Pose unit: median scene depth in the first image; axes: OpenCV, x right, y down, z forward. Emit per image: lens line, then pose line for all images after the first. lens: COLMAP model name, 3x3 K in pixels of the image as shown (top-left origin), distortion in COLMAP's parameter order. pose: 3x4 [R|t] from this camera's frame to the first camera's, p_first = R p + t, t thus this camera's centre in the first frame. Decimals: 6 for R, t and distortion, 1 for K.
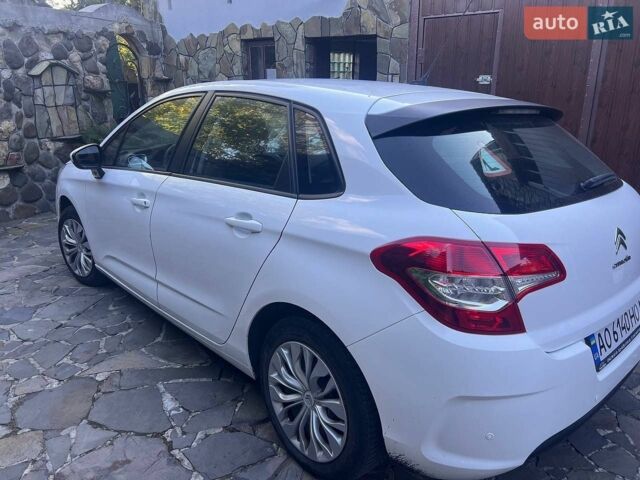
lens RADIAL K [[486.8, 0, 321.6], [0, 486.8, 238.0], [0, 0, 1]] dist [0.027212, -0.041236]
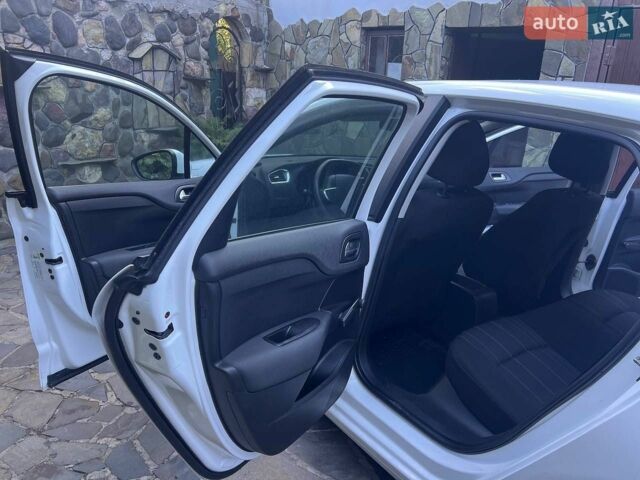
lens RADIAL K [[486.8, 0, 321.6], [0, 486.8, 241.9], [0, 0, 1]] dist [0.027212, -0.041236]
pose [[0.990719, 0.084458, -0.106501, -0.115775], [-0.082476, 0.996330, 0.022886, -0.042670], [0.108043, -0.013890, 0.994049, 0.130147]]
